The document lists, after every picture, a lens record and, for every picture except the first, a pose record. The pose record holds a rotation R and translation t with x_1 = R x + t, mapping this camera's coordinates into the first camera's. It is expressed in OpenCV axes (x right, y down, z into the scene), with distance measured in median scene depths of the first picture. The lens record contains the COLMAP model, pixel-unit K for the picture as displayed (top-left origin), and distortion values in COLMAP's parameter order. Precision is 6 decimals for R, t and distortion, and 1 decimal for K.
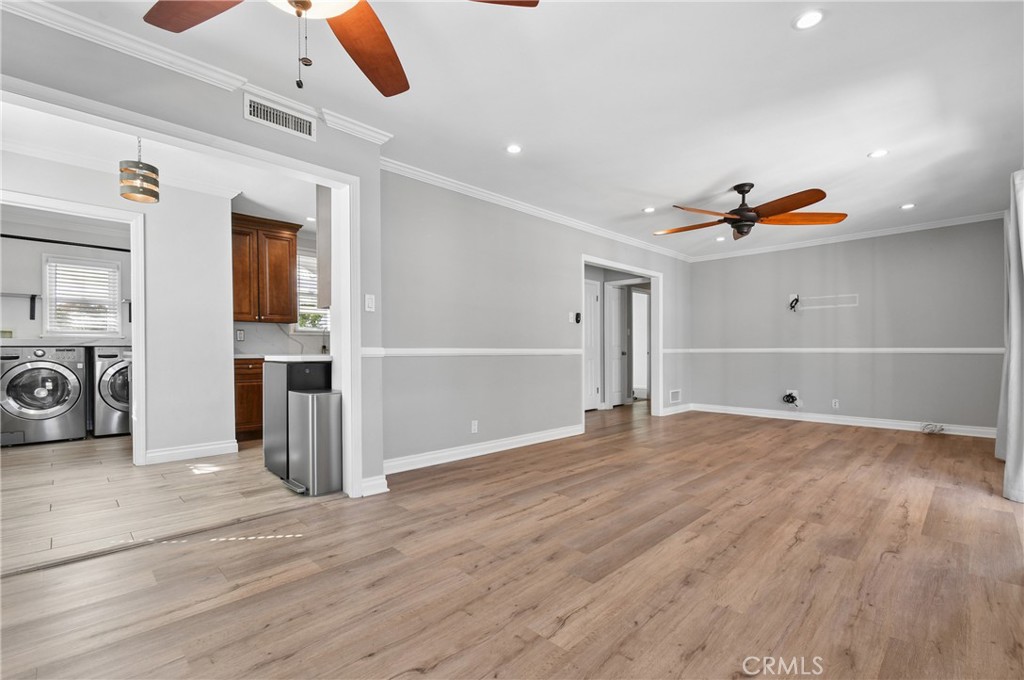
lens RADIAL K [[483.6, 0, 491.4], [0, 483.6, 349.2], [0, 0, 1]] dist [-0.000653, -0.001655]
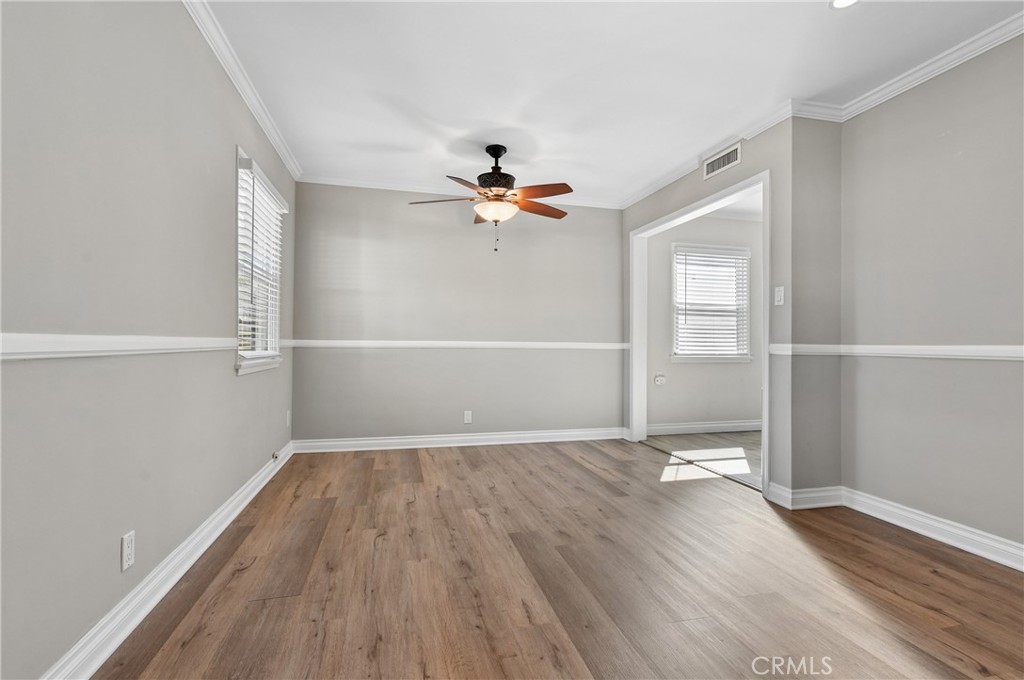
lens RADIAL K [[483.6, 0, 517.2], [0, 483.6, 337.7], [0, 0, 1]] dist [-0.000653, -0.001655]
pose [[-0.509103, -0.014044, -0.860591, 1.282773], [-0.008149, 0.999901, -0.011497, -0.002295], [0.860667, 0.001160, -0.509167, 1.664169]]
